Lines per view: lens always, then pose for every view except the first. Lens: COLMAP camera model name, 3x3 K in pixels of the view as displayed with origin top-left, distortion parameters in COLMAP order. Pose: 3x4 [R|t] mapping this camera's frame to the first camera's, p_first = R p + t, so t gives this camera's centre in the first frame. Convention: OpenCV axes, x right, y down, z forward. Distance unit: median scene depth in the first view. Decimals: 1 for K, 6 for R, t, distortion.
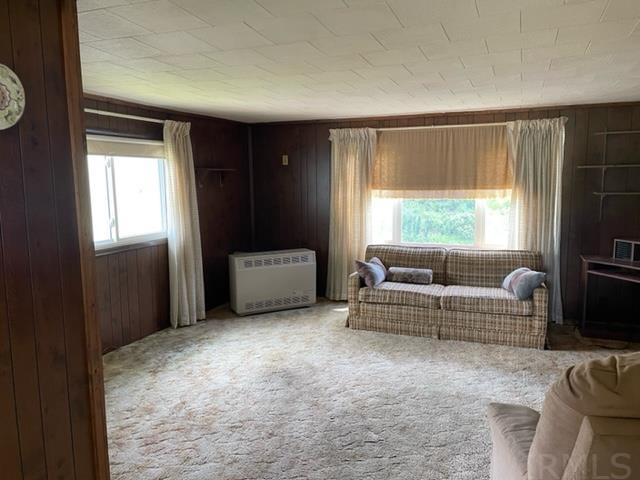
lens RADIAL K [[484.5, 0, 320.0], [0, 484.5, 240.2], [0, 0, 1]] dist [0.069162, -0.074505]
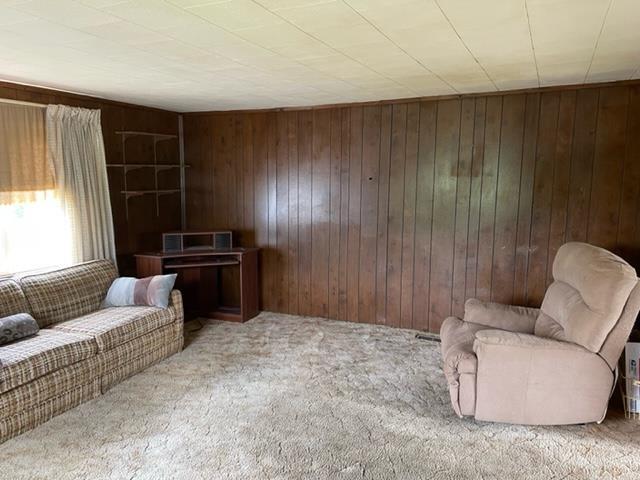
lens RADIAL K [[484.5, 0, 320.1], [0, 484.5, 240.3], [0, 0, 1]] dist [0.069162, -0.074505]
pose [[0.041050, -0.124853, 0.991326, -0.448459], [0.126799, 0.984791, 0.118780, -0.071949], [-0.991079, 0.120823, 0.056257, 0.606165]]
